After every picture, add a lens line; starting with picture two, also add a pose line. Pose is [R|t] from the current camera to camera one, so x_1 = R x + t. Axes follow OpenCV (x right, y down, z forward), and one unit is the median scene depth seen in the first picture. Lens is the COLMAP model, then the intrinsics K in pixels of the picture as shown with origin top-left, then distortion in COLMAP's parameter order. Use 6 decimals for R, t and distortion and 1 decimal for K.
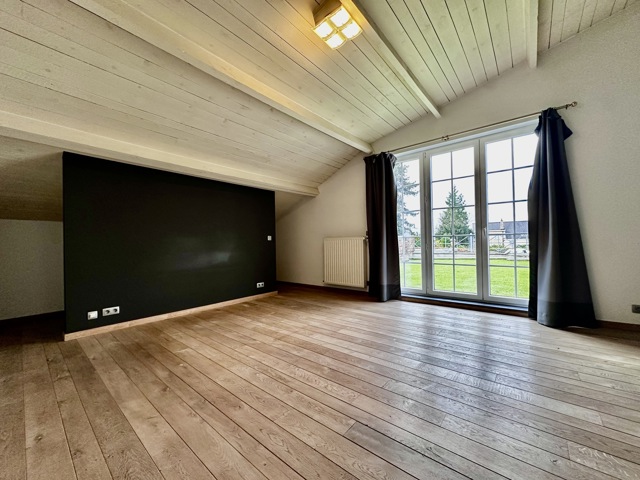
lens RADIAL K [[255.5, 0, 319.3], [0, 255.5, 240.6], [0, 0, 1]] dist [-0.004952, 0.000500]
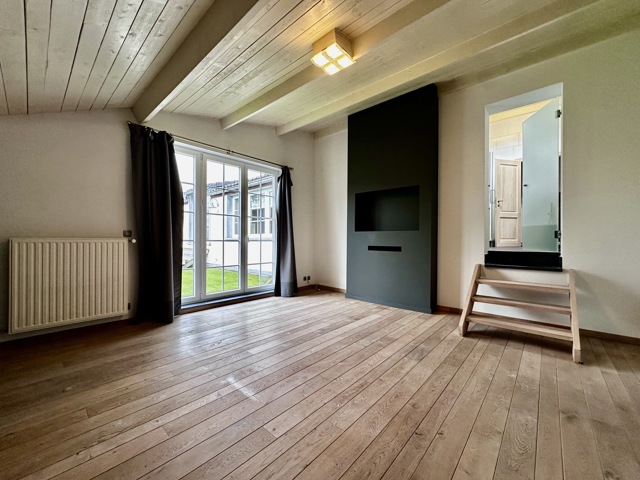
lens RADIAL K [[255.5, 0, 319.3], [0, 255.5, 240.6], [0, 0, 1]] dist [-0.004952, 0.000500]
pose [[0.031925, 0.015125, 0.999376, -0.715989], [-0.012220, 0.999817, -0.014741, -0.010690], [-0.999416, -0.011742, 0.032104, 0.697116]]
